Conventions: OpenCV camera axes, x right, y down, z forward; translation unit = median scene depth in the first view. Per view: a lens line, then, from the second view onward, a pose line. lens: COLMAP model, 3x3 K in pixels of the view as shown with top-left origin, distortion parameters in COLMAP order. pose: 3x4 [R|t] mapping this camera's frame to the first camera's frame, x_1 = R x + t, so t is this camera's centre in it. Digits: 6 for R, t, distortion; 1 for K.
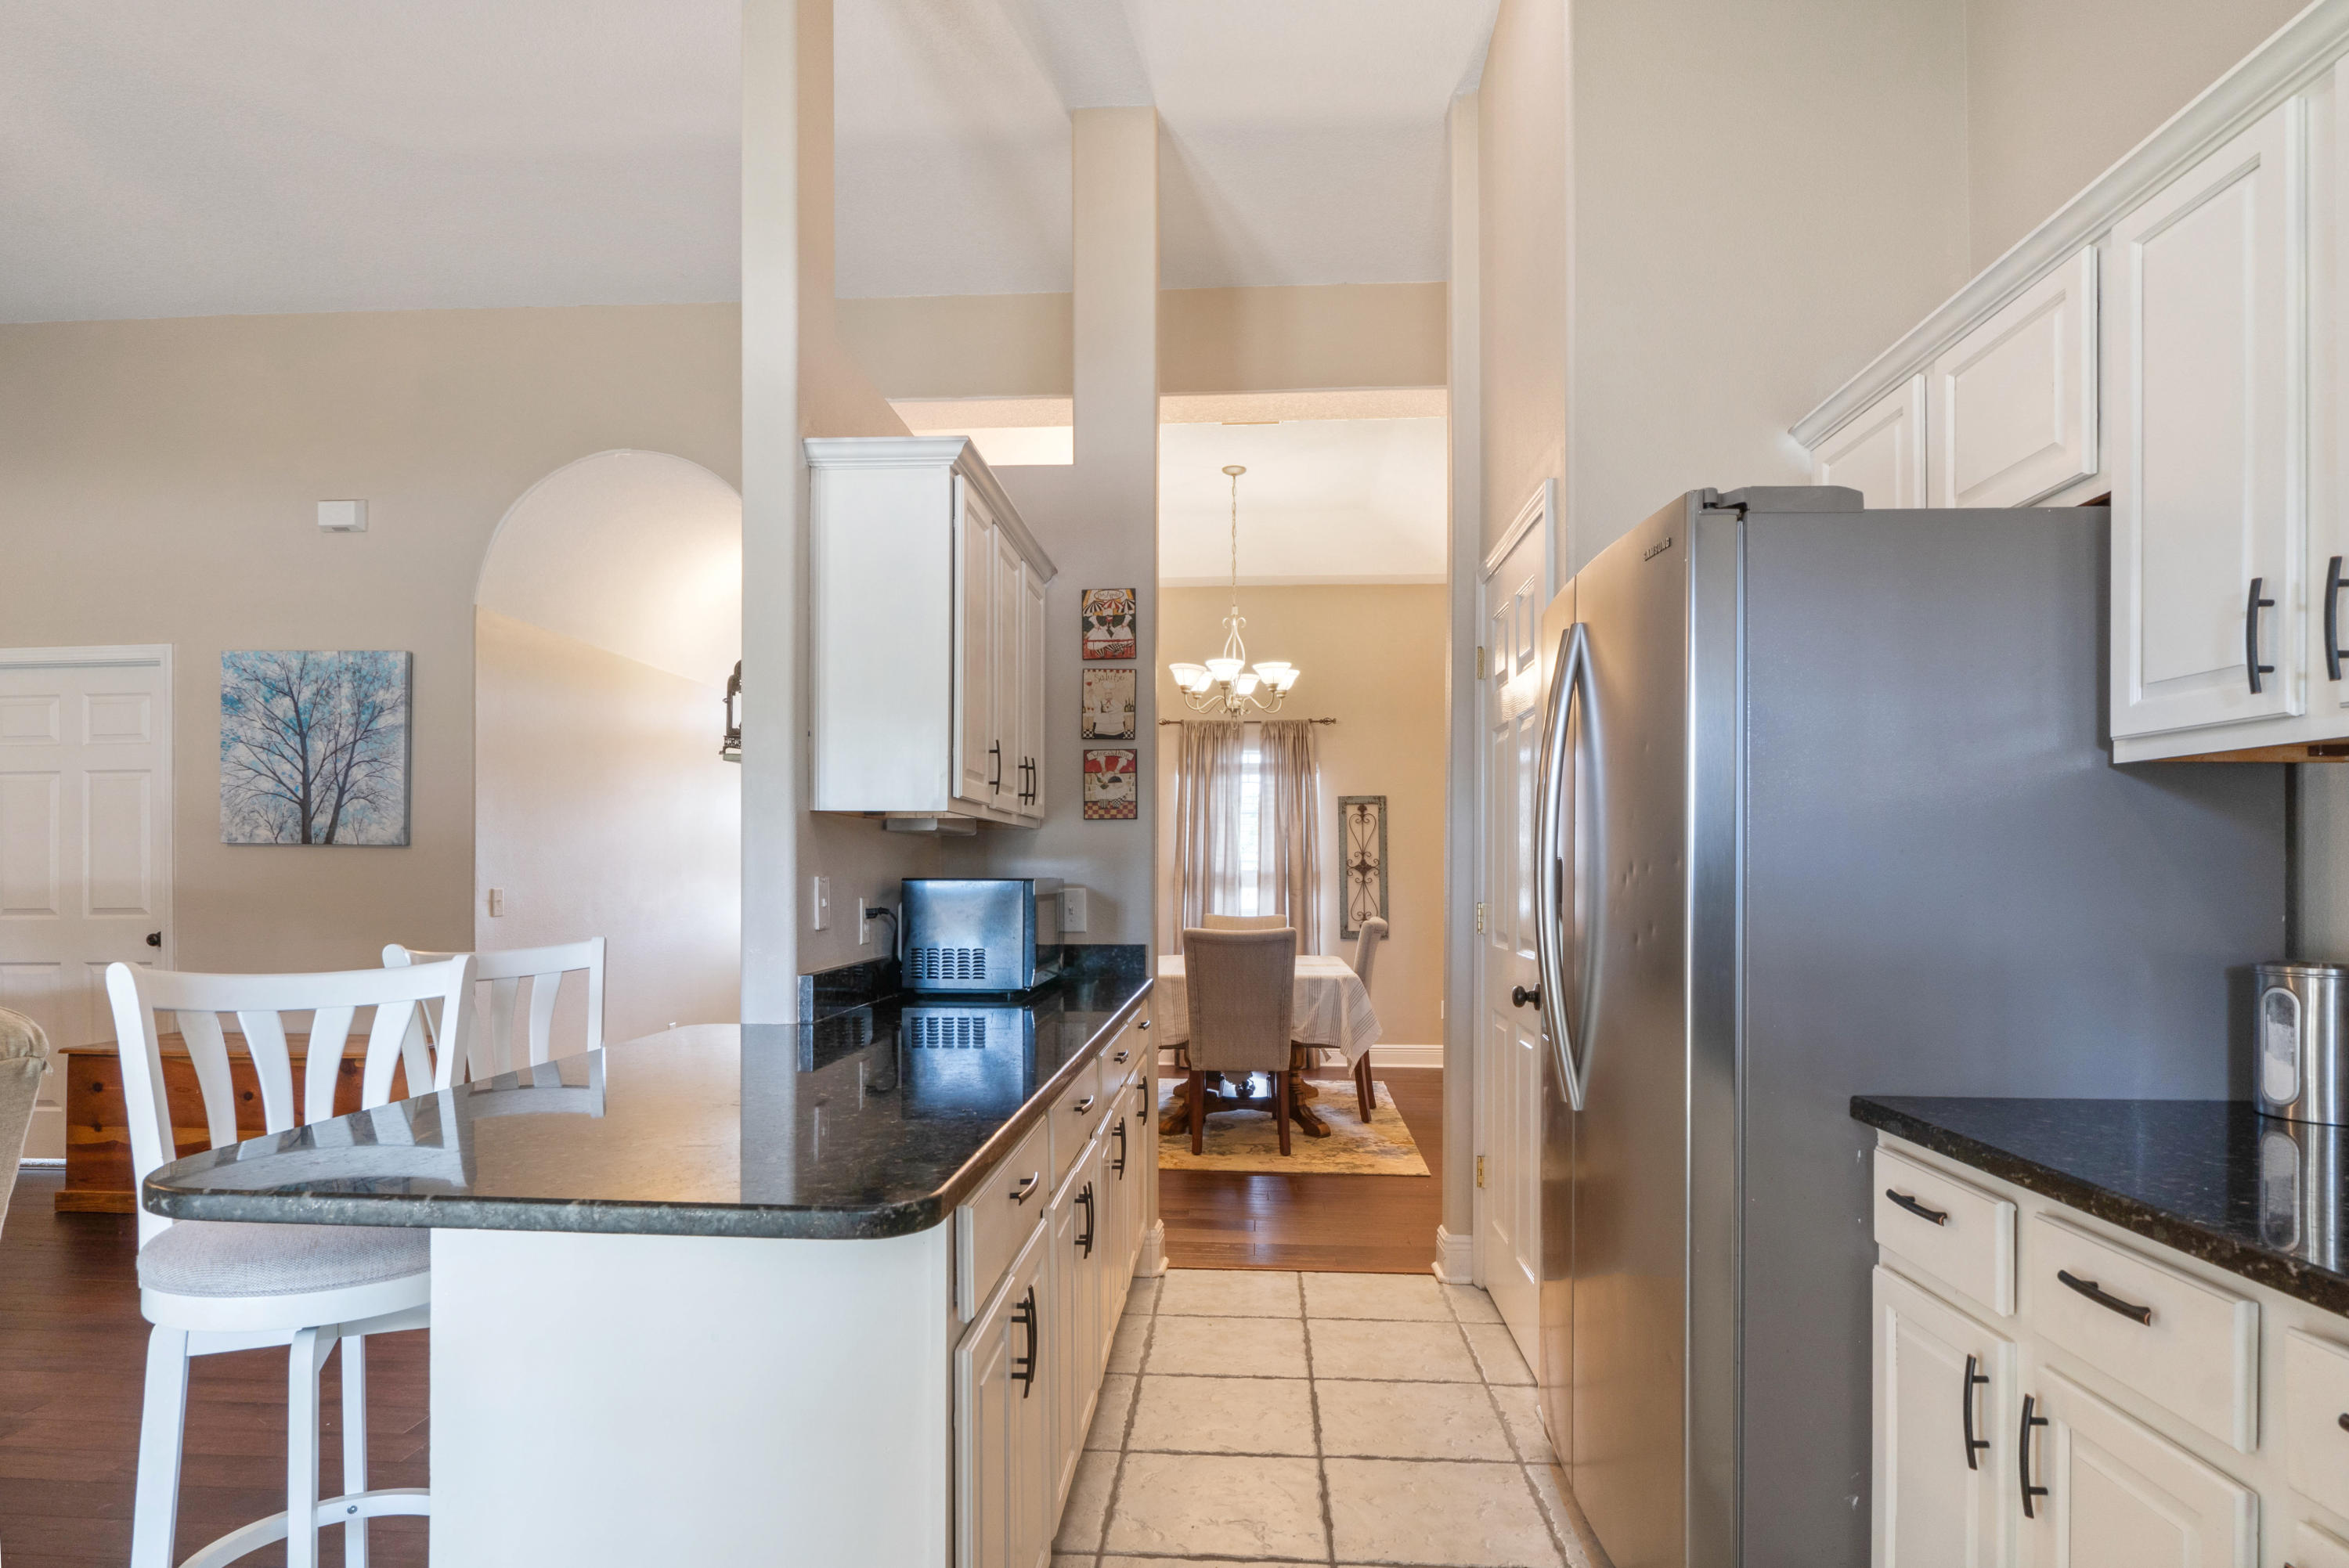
lens RADIAL K [[1269.7, 0, 1158.4], [0, 1269.7, 863.7], [0, 0, 1]] dist [-0.006494, -0.000040]
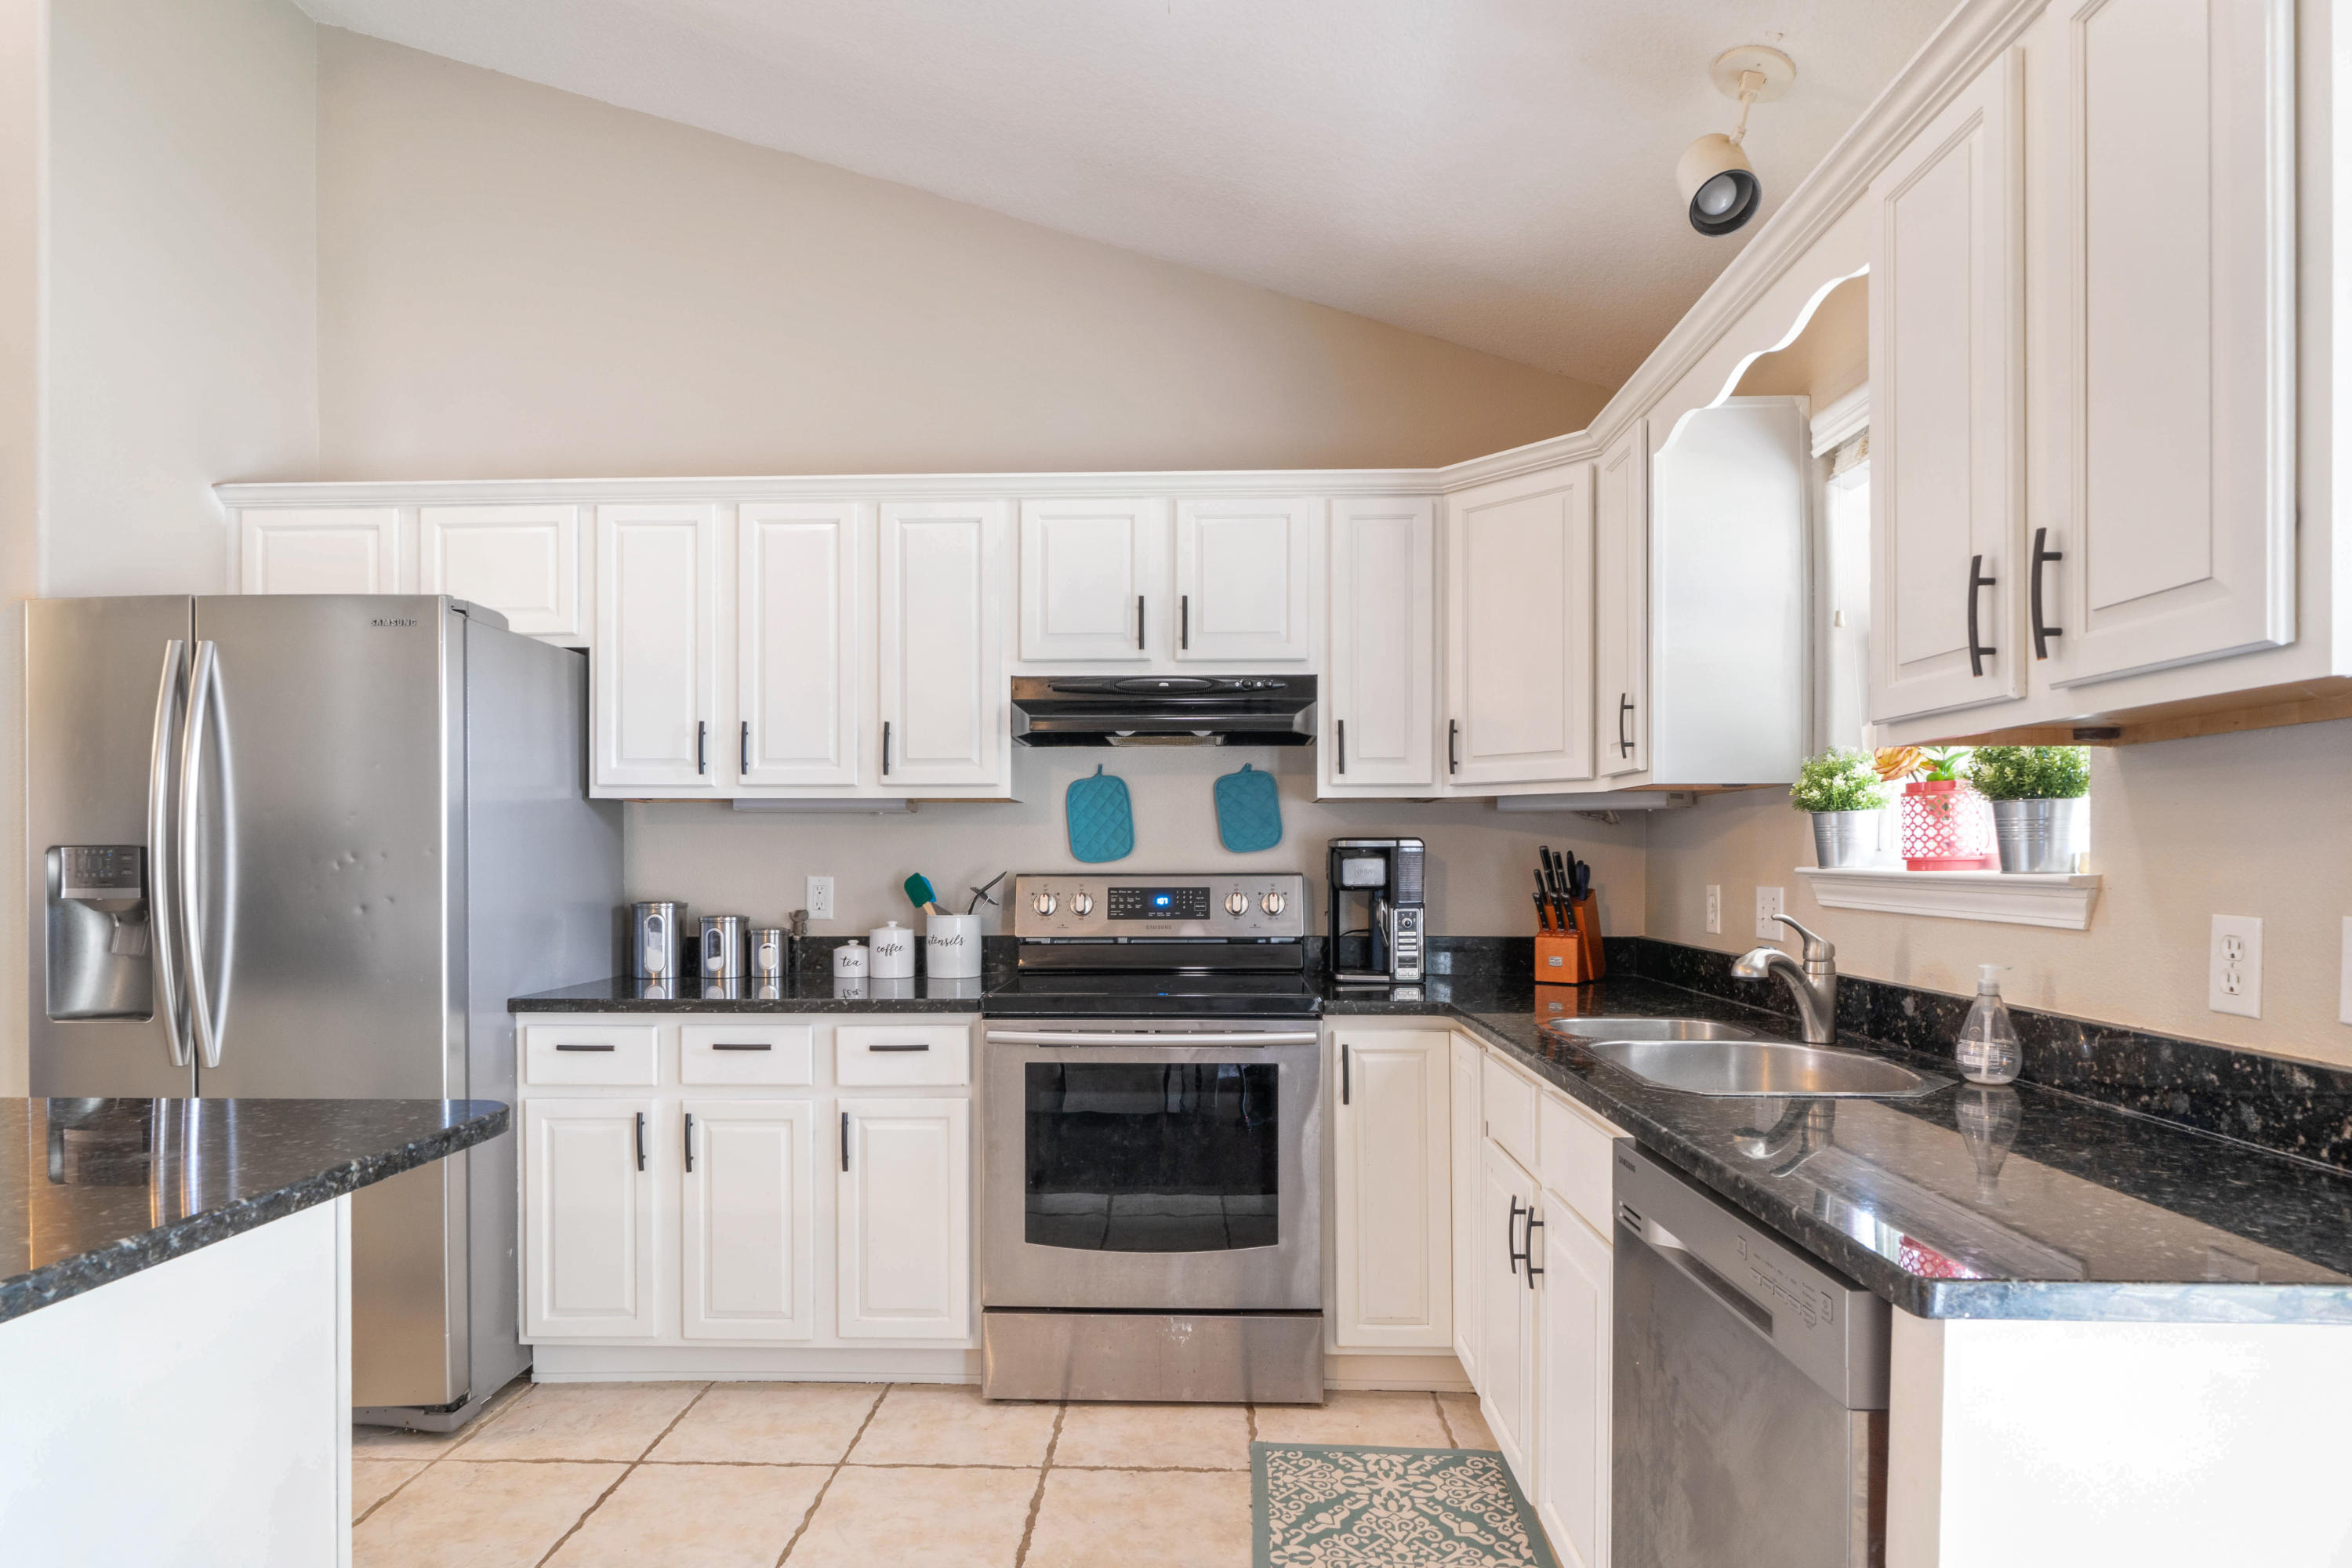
lens RADIAL K [[1271.4, 0, 1166.4], [0, 1271.4, 859.5], [0, 0, 1]] dist [-0.006494, -0.000040]
pose [[-0.029345, -0.002150, 0.999567, -0.548176], [-0.004226, 0.999989, 0.002027, 0.000806], [-0.999560, -0.004165, -0.029353, 0.114577]]
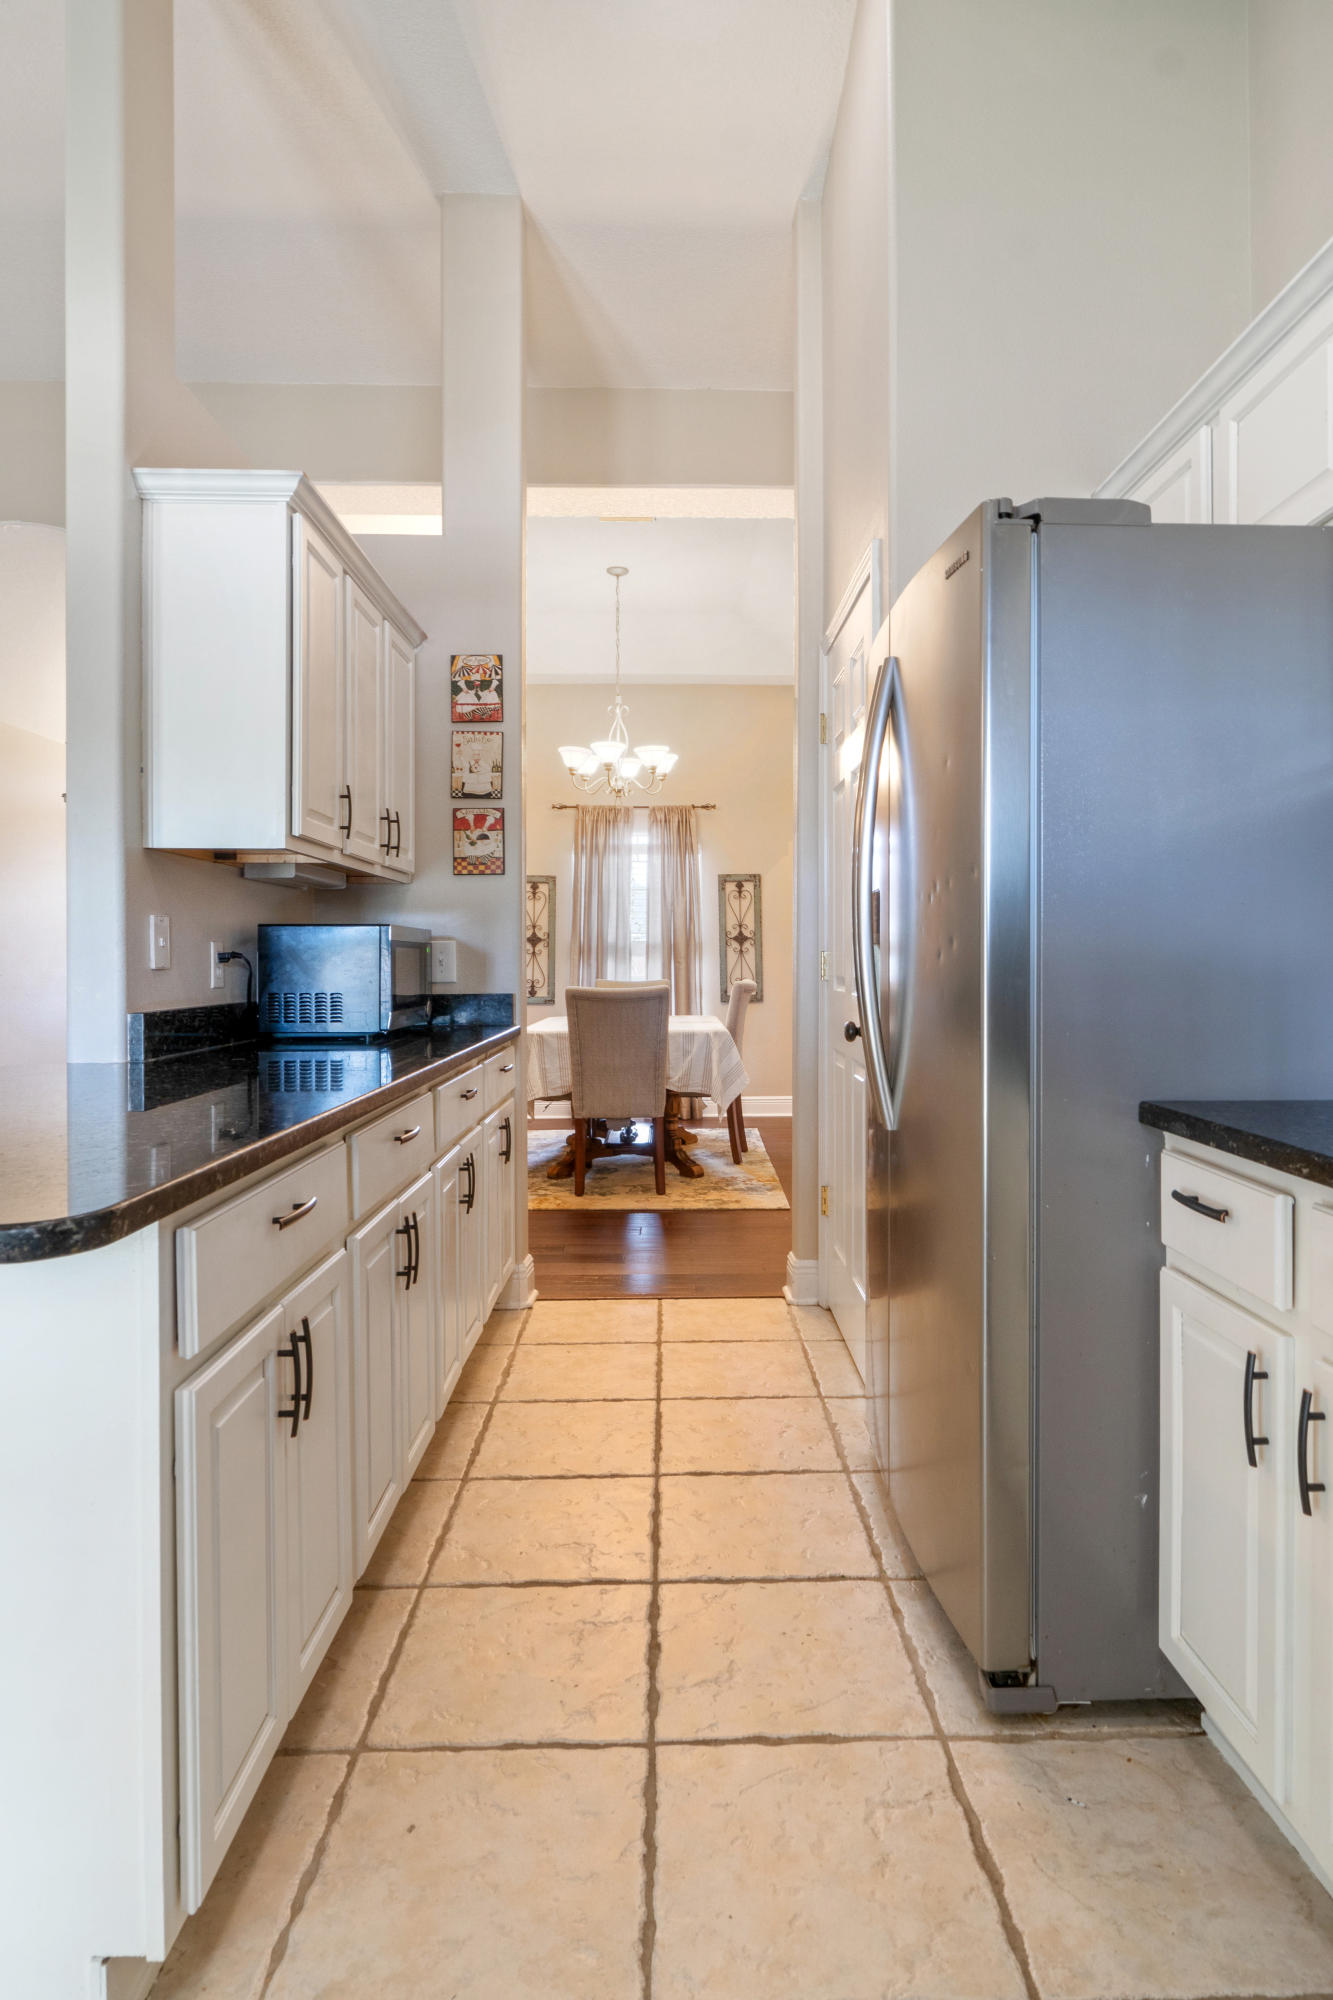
lens RADIAL K [[1081.2, 0, 711.0], [0, 1081.2, 965.7], [0, 0, 1]] dist [-0.006494, -0.000040]
pose [[0.994632, -0.003218, 0.103425, 0.060239], [0.002677, 0.999982, 0.005365, 0.035990], [-0.103440, -0.005059, 0.994623, 0.091467]]
